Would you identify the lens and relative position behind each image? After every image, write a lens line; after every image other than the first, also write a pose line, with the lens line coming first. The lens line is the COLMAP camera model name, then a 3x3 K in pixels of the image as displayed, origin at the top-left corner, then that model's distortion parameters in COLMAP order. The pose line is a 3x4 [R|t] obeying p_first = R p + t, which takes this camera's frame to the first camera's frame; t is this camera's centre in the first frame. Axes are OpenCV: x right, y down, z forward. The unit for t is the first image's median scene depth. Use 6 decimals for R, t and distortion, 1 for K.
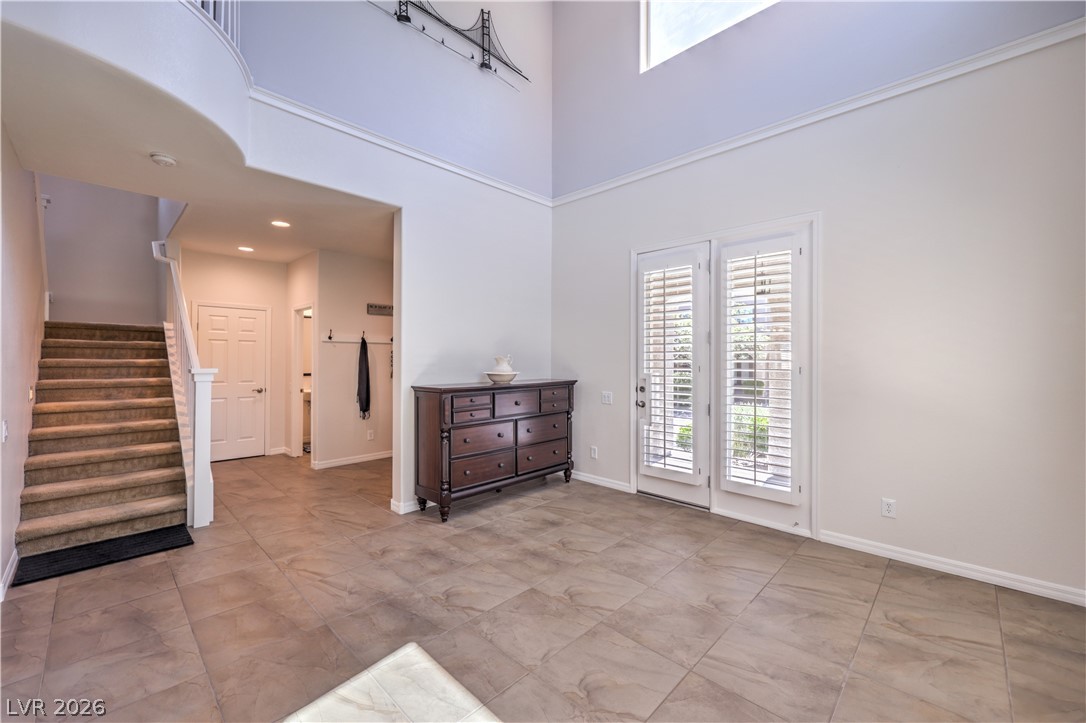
lens RADIAL K [[444.3, 0, 540.6], [0, 444.3, 360.2], [0, 0, 1]] dist [-0.002802, -0.000351]
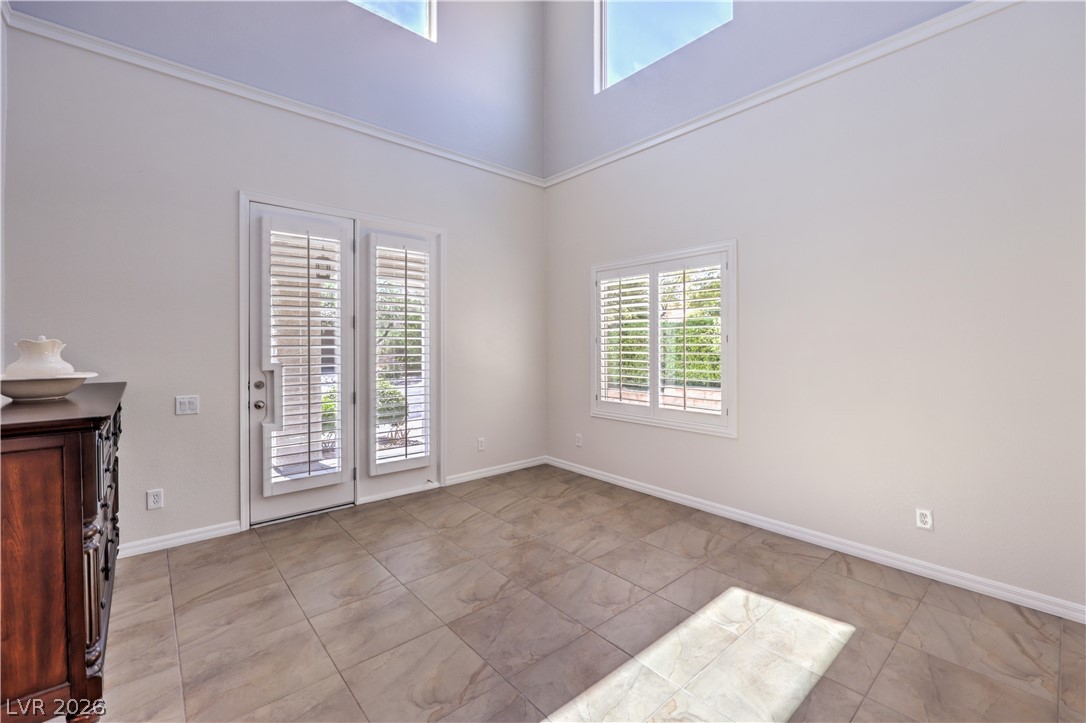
lens RADIAL K [[457.3, 0, 567.1], [0, 457.3, 347.8], [0, 0, 1]] dist [-0.003089, 0.000742]
pose [[0.047799, -0.008978, 0.998817, -0.656954], [0.003317, 0.999956, 0.008830, -0.002767], [-0.998851, 0.002891, 0.047826, 0.574729]]
